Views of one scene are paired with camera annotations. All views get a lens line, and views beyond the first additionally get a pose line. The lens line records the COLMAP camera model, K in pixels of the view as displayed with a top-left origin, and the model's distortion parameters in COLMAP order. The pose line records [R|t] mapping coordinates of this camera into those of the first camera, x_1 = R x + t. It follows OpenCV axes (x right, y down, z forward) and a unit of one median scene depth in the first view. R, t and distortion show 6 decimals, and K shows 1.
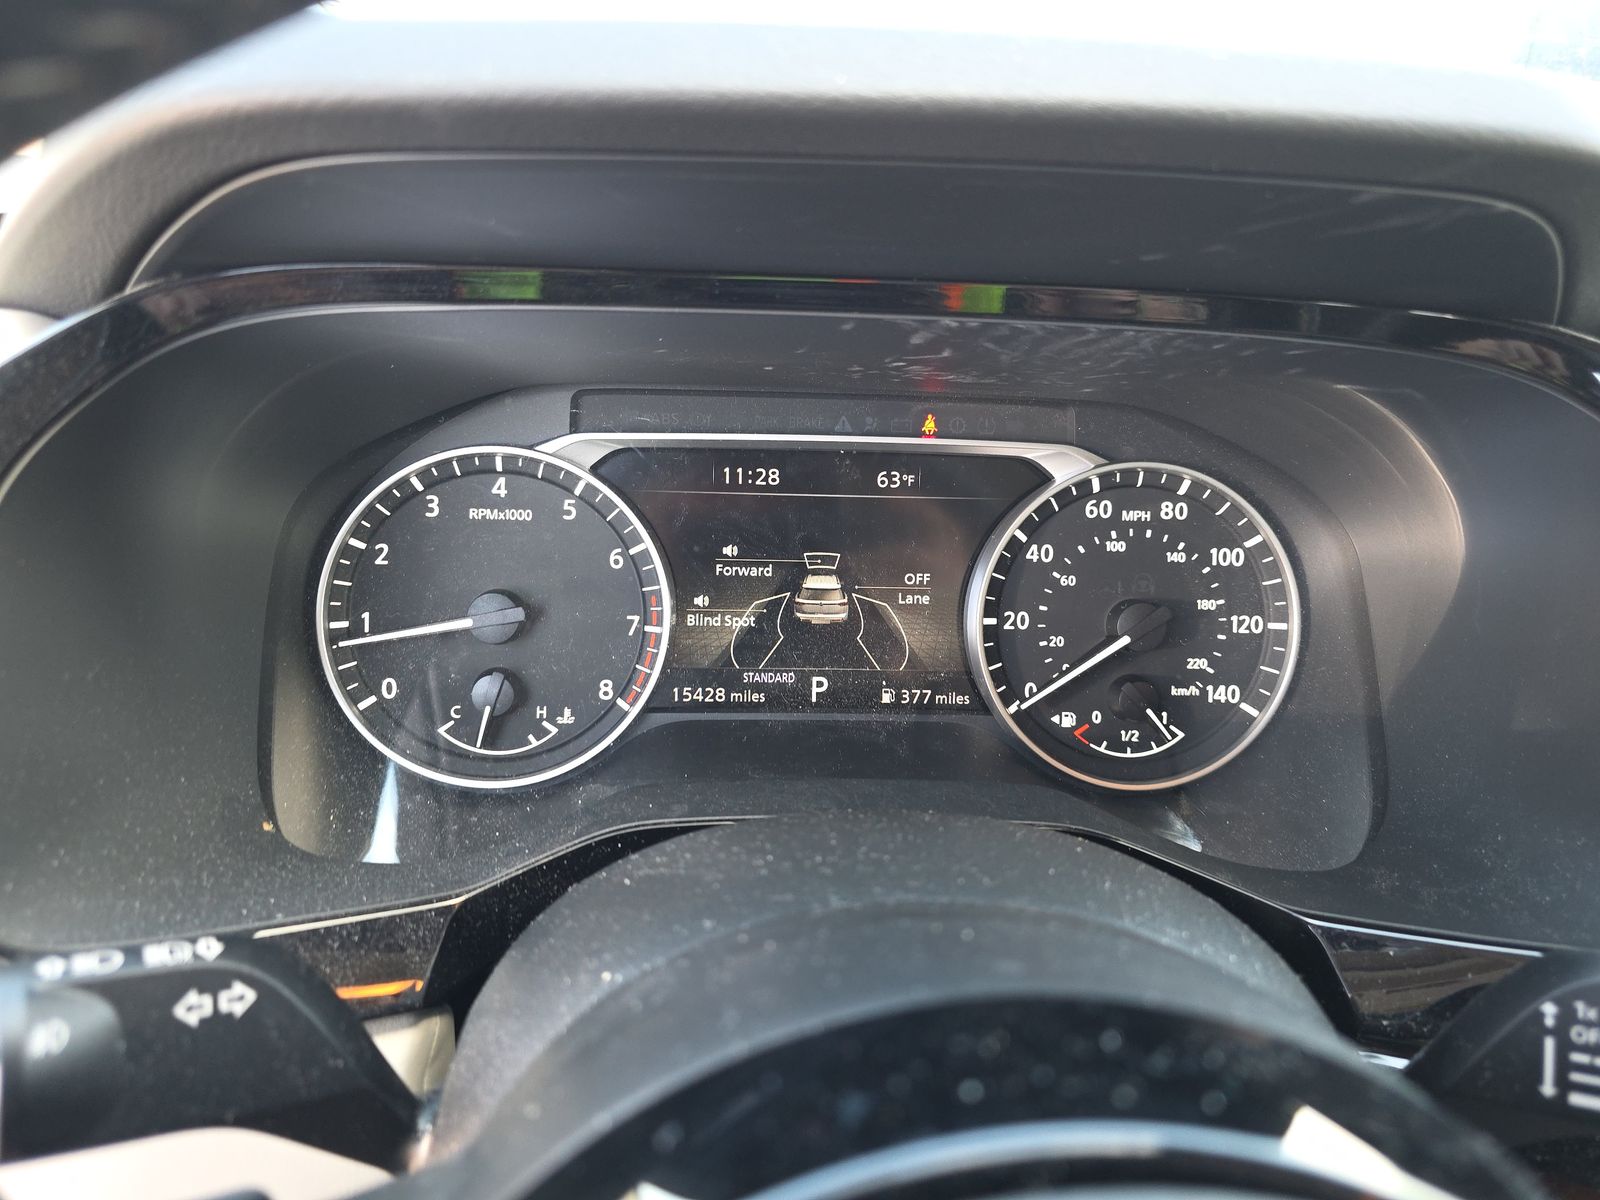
lens RADIAL K [[1081.2, 0, 799.3], [0, 1081.2, 587.0], [0, 0, 1]] dist [0.008234, -0.003538]
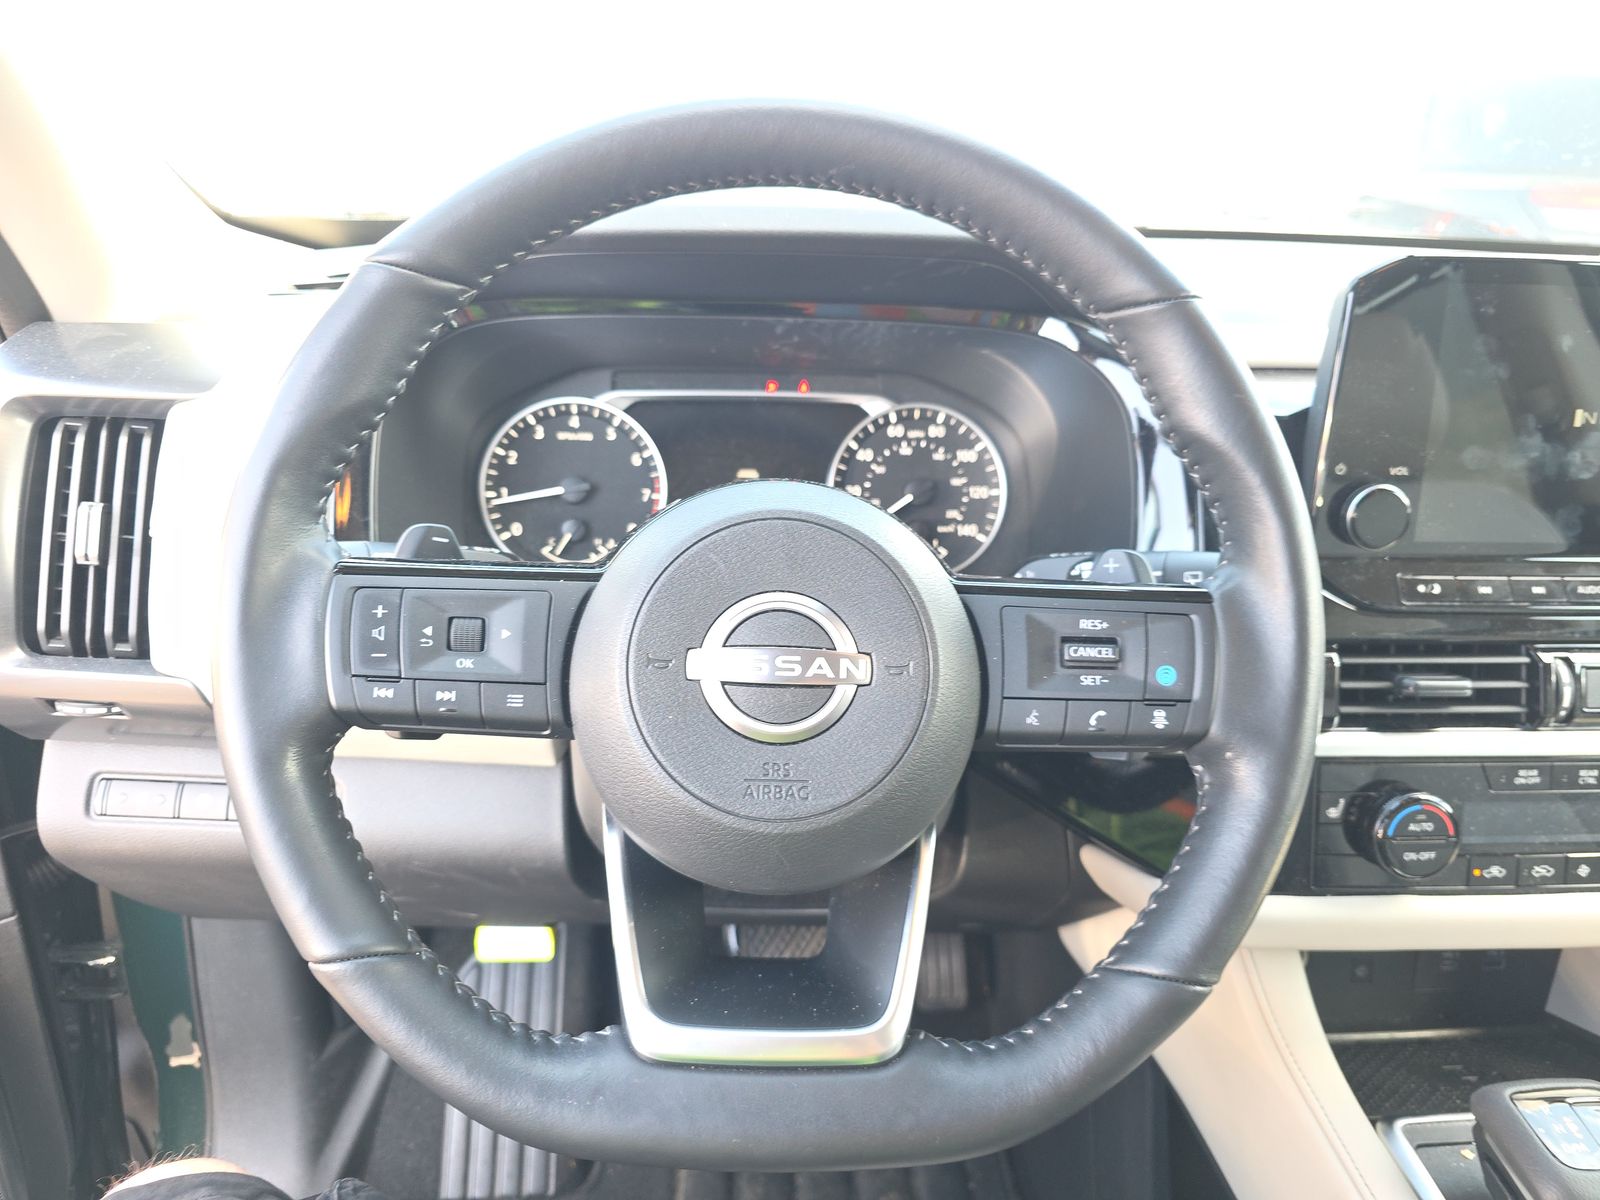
lens RADIAL K [[1081.2, 0, 799.5], [0, 1081.2, 612.4], [0, 0, 1]] dist [0.008234, -0.003538]
pose [[0.999669, -0.022093, 0.013149, 0.082330], [0.022656, 0.998763, -0.044271, 0.324562], [-0.012154, 0.044554, 0.998933, -0.856793]]
